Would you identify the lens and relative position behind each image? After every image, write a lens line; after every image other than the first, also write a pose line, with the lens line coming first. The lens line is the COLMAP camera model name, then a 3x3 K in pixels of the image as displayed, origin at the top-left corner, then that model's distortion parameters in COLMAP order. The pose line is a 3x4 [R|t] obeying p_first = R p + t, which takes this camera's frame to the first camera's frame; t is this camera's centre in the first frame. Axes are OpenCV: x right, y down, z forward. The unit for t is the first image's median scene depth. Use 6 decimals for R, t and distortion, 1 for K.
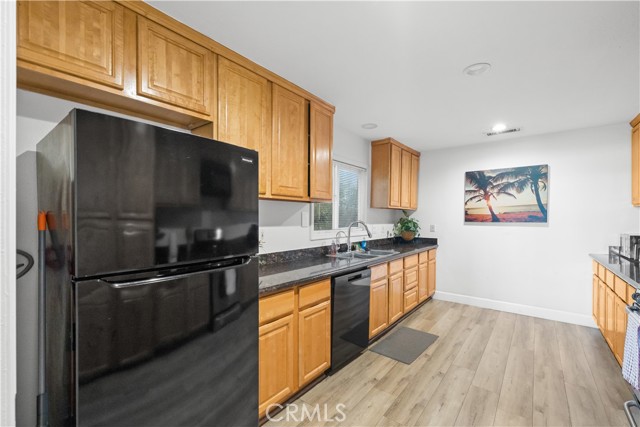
lens RADIAL K [[280.1, 0, 319.3], [0, 280.1, 219.2], [0, 0, 1]] dist [-0.000179, 0.000082]
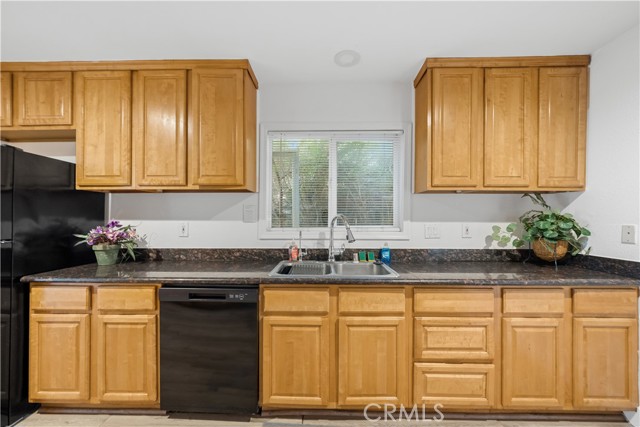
lens RADIAL K [[247.1, 0, 320.0], [0, 247.1, 217.4], [0, 0, 1]] dist [-0.000625, -0.000033]
pose [[0.604010, -0.007789, -0.796939, 0.641073], [-0.003999, 0.999910, -0.012803, 0.020979], [0.796967, 0.010920, 0.603924, 0.712726]]
